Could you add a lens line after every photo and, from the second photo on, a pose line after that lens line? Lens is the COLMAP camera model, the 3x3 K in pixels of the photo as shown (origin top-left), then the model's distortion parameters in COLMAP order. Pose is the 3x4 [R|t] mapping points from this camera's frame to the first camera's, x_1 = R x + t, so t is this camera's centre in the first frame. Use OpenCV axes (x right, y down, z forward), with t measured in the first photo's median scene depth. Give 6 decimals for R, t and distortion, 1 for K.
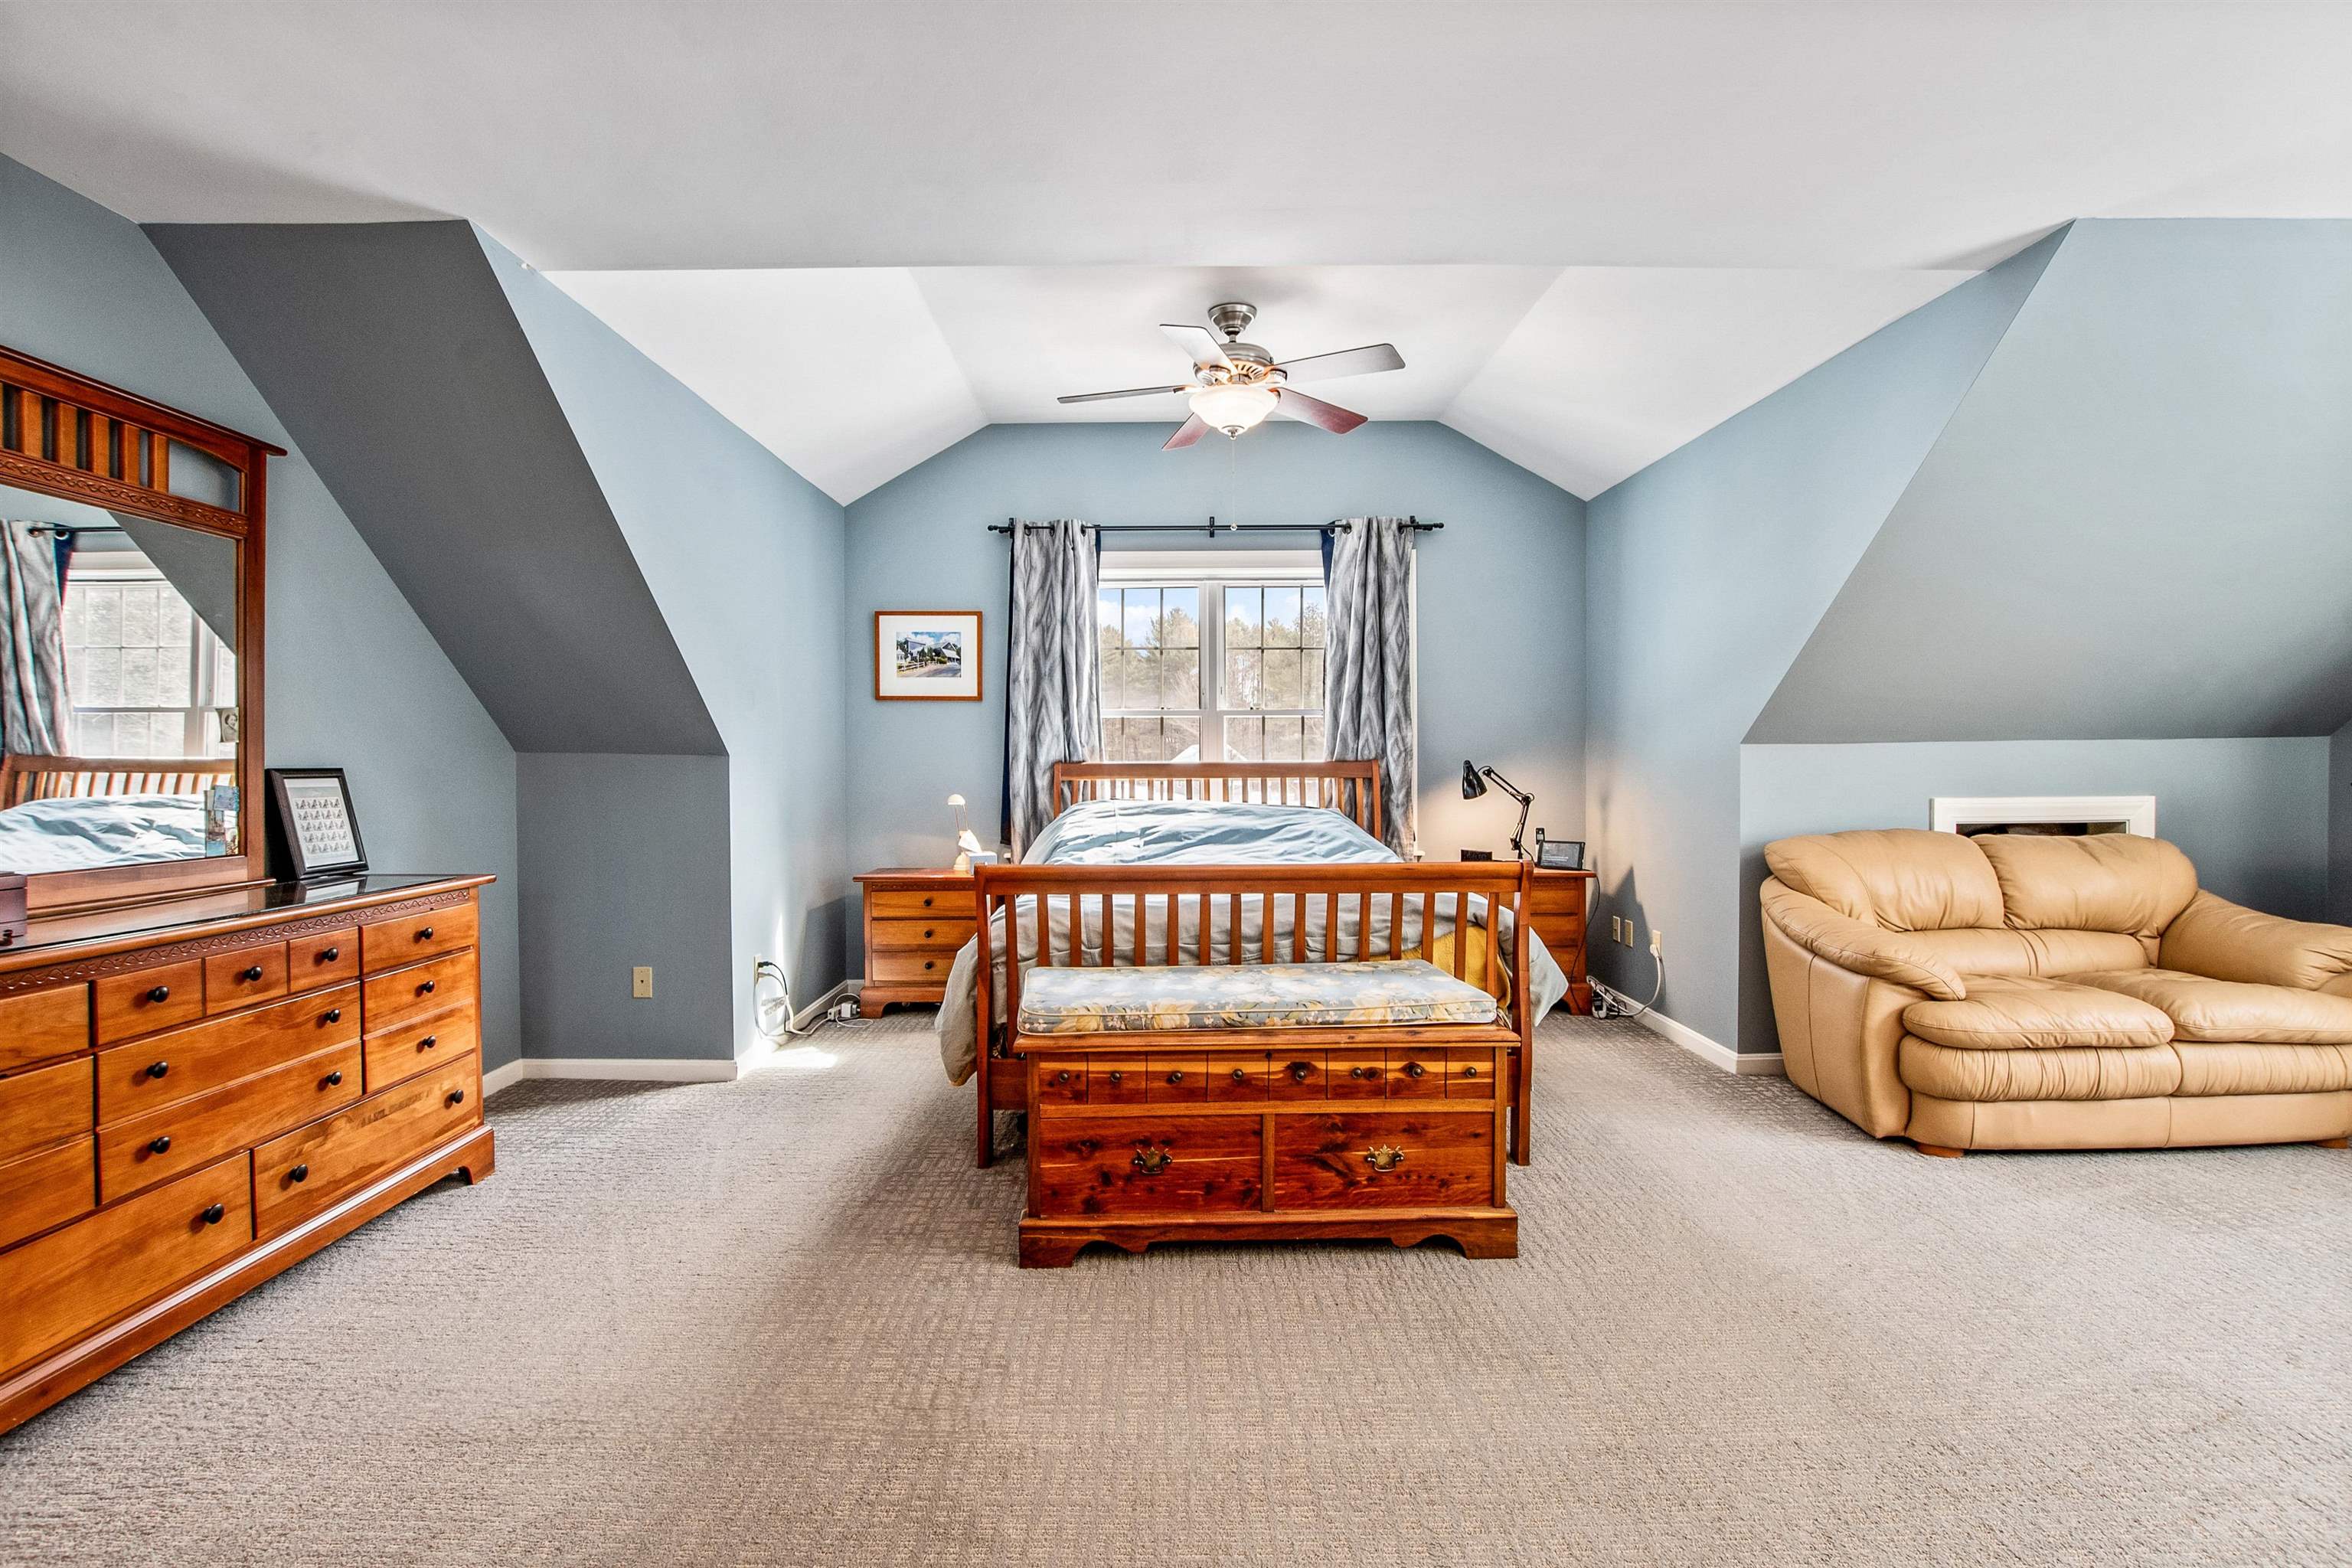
lens RADIAL K [[1055.8, 0, 1176.7], [0, 1055.8, 774.3], [0, 0, 1]] dist [-0.027085, 0.005480]
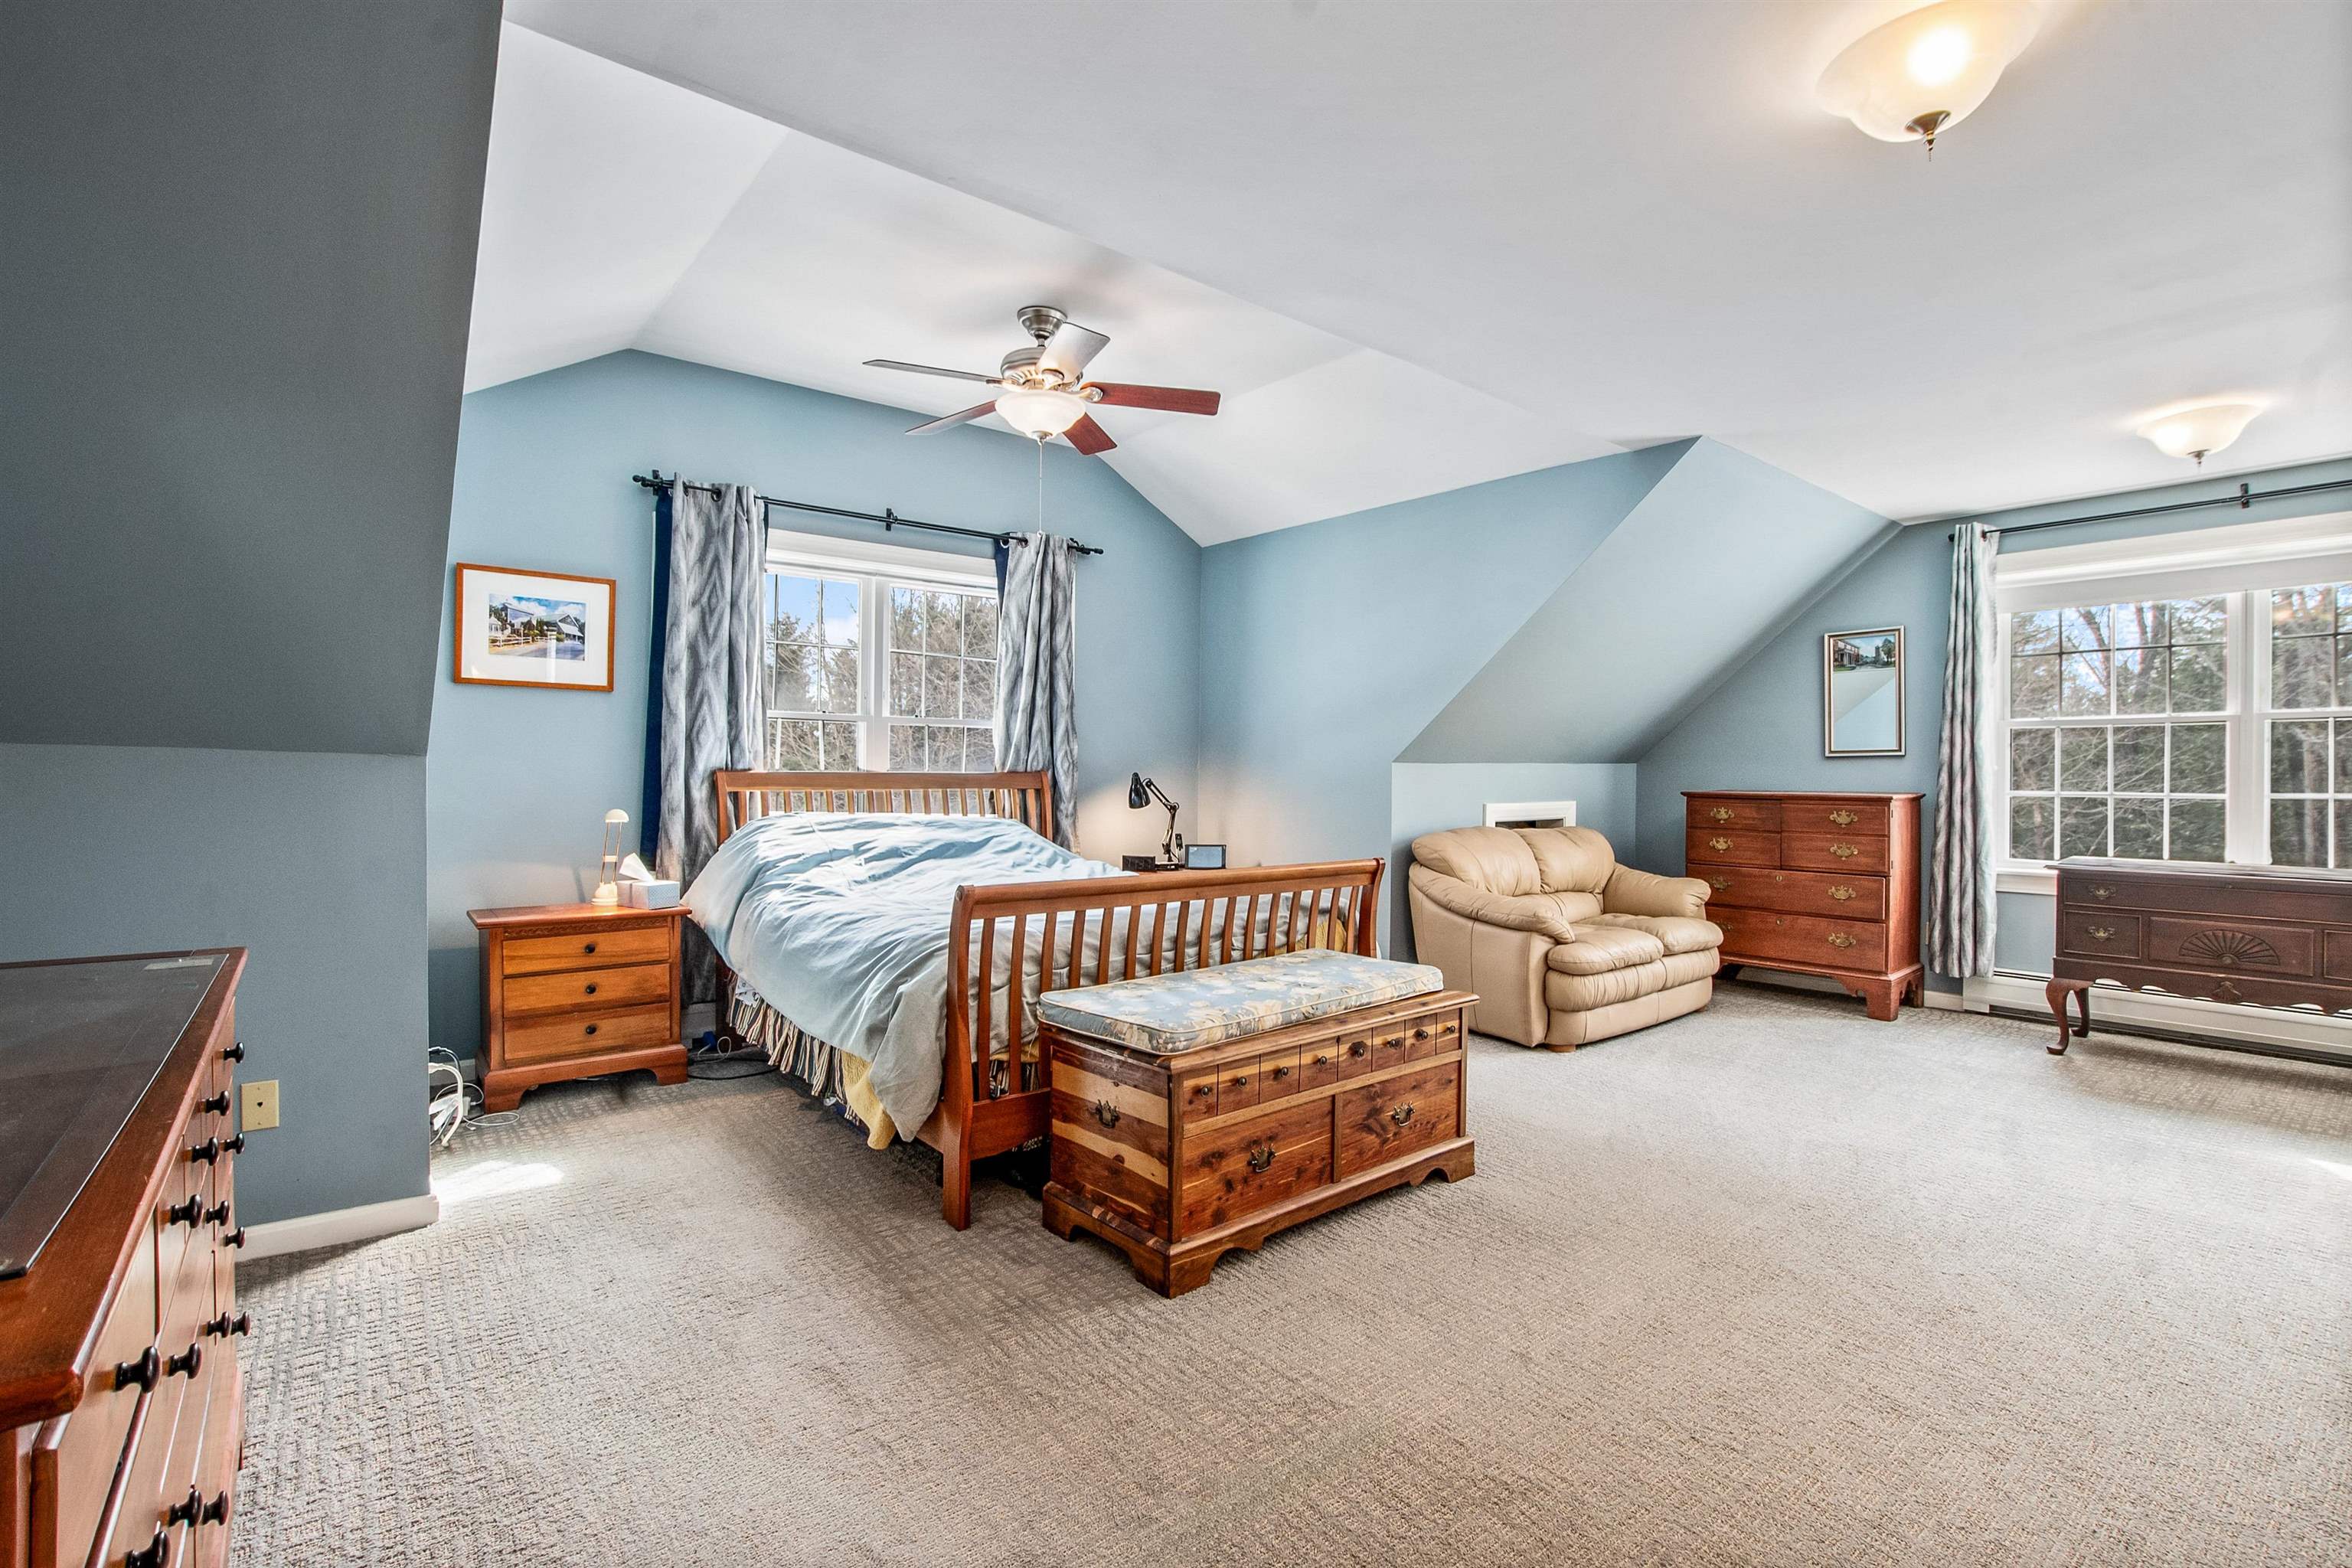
lens RADIAL K [[1055.8, 0, 1188.6], [0, 1055.8, 783.7], [0, 0, 1]] dist [-0.027085, 0.005480]
pose [[0.782780, 0.003272, 0.622290, -0.462566], [-0.002922, 0.999994, -0.001582, -0.000323], [-0.622292, -0.000580, 0.782785, 0.148337]]
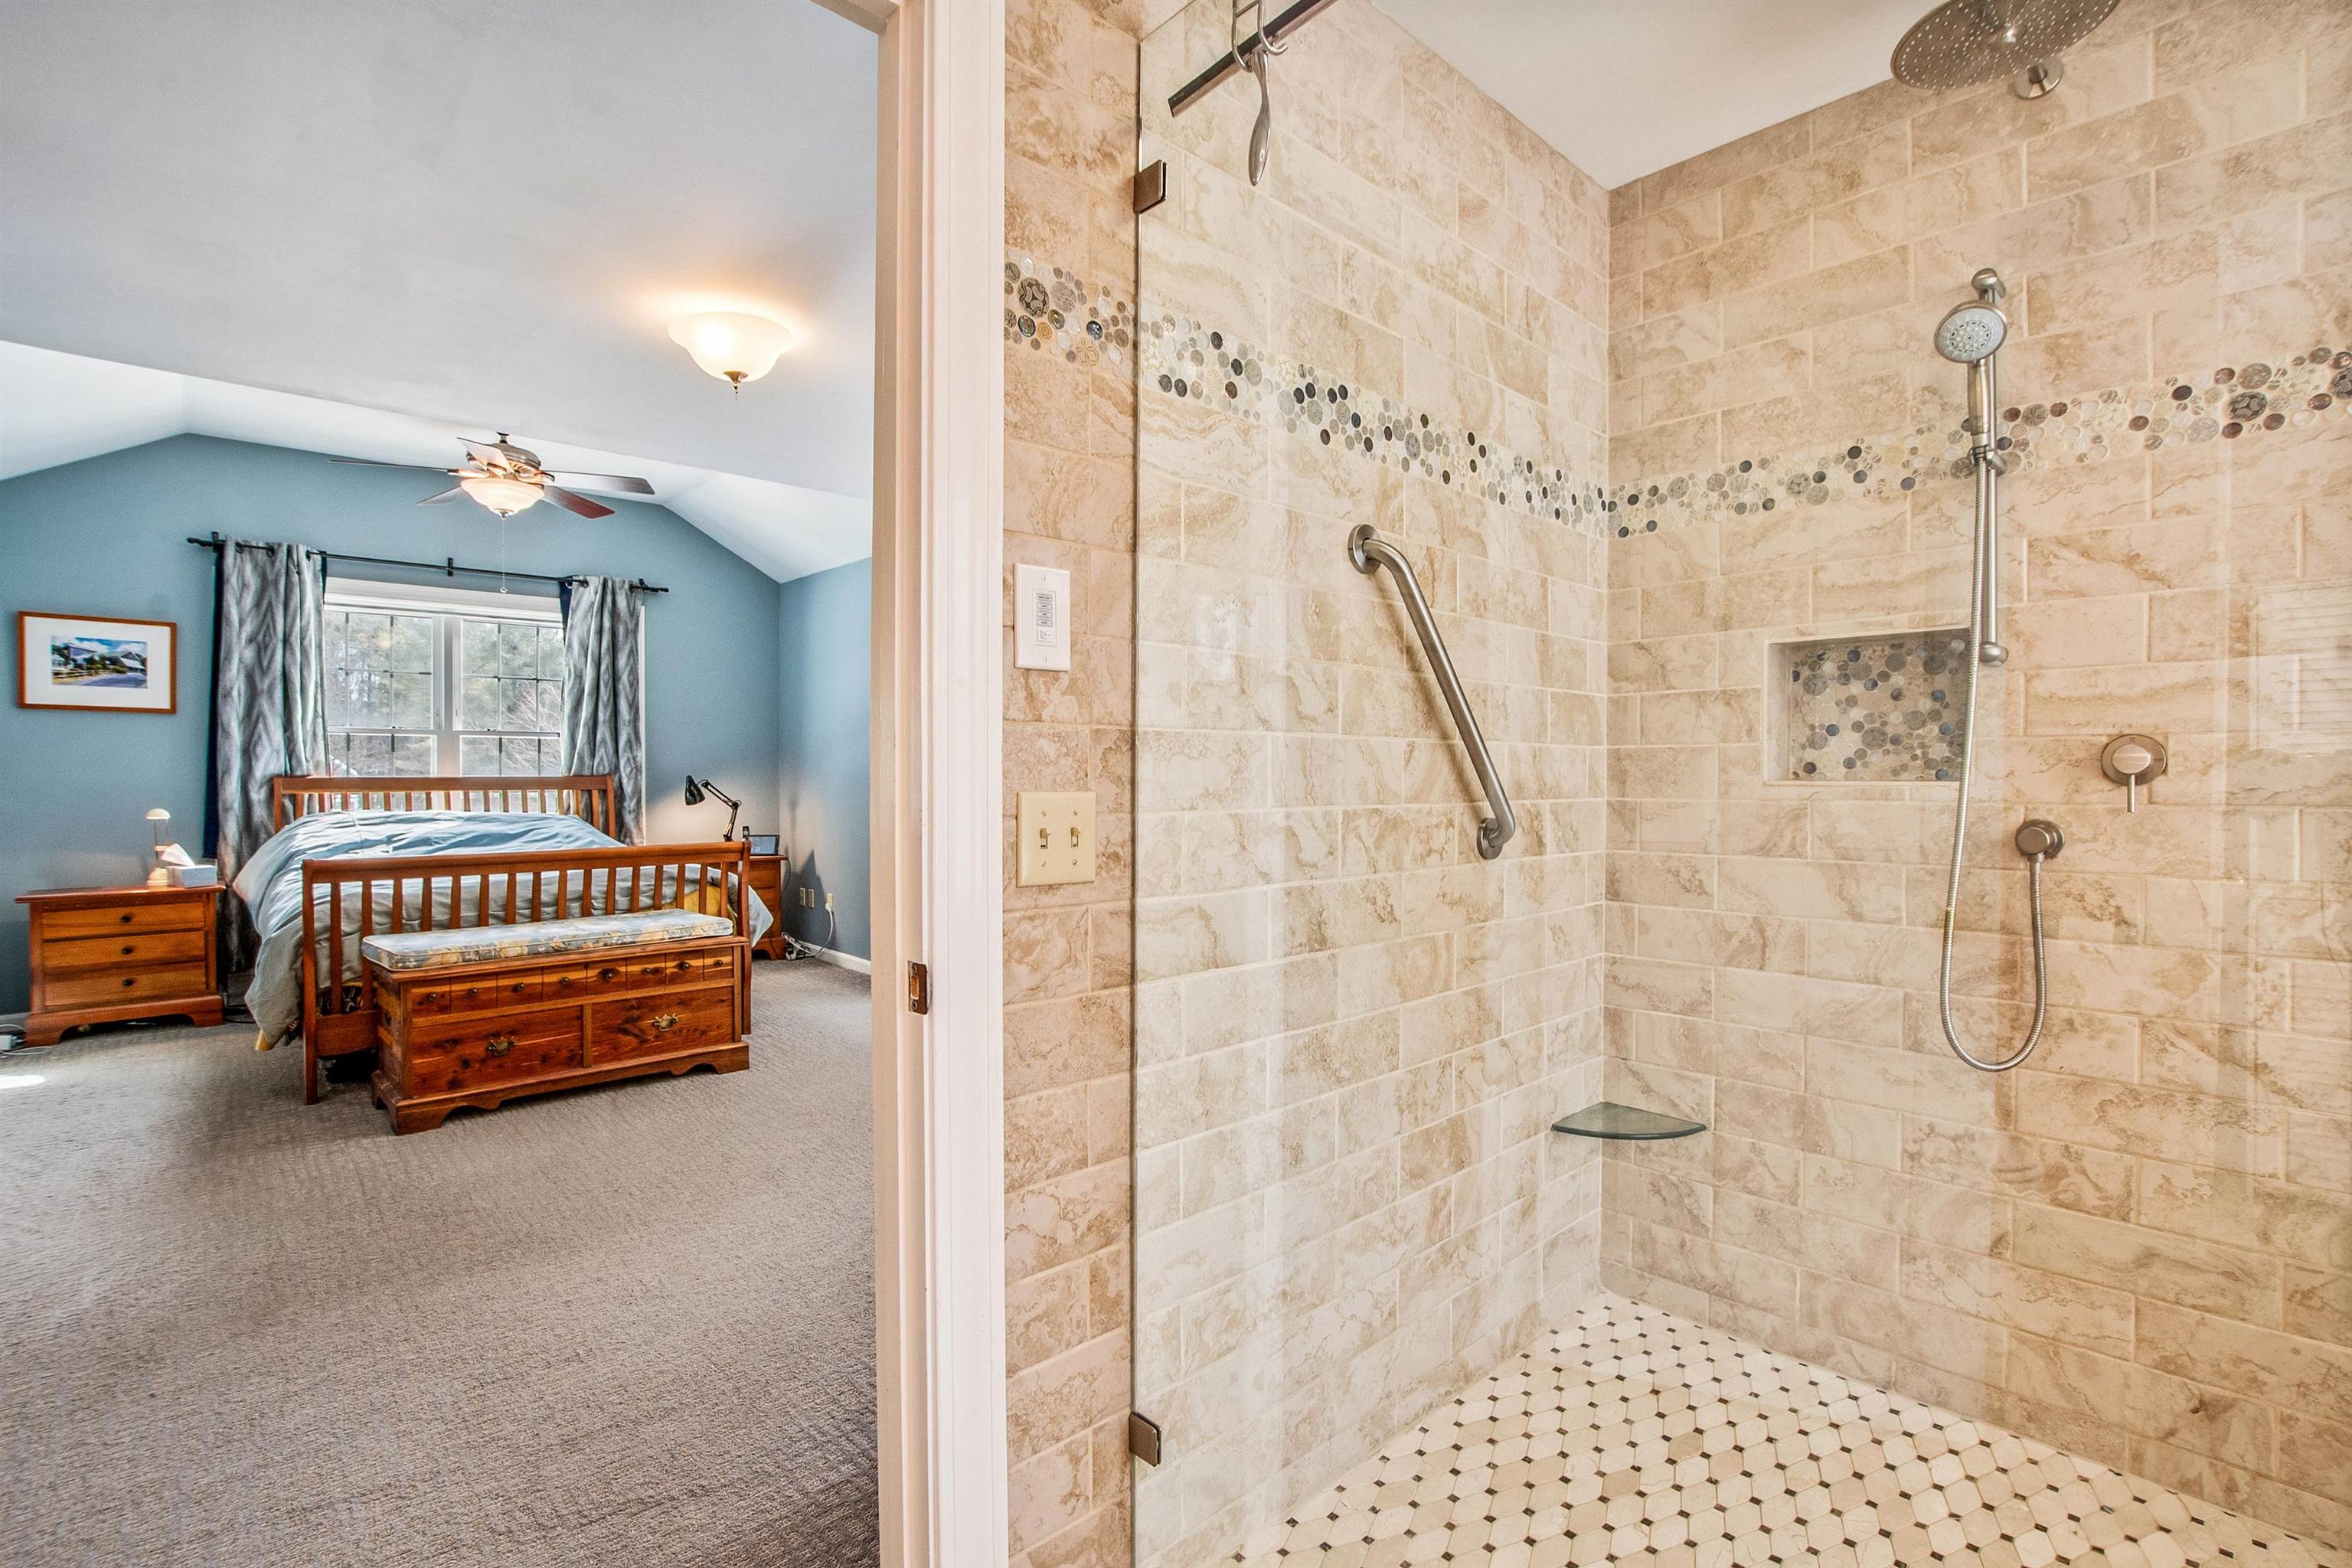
lens RADIAL K [[1055.8, 0, 1172.3], [0, 1055.8, 788.3], [0, 0, 1]] dist [-0.027085, 0.005480]
pose [[0.741205, -0.005508, 0.671256, -0.196823], [0.004241, 0.999985, 0.003523, 0.000745], [-0.671266, 0.000235, 0.741217, -0.465883]]
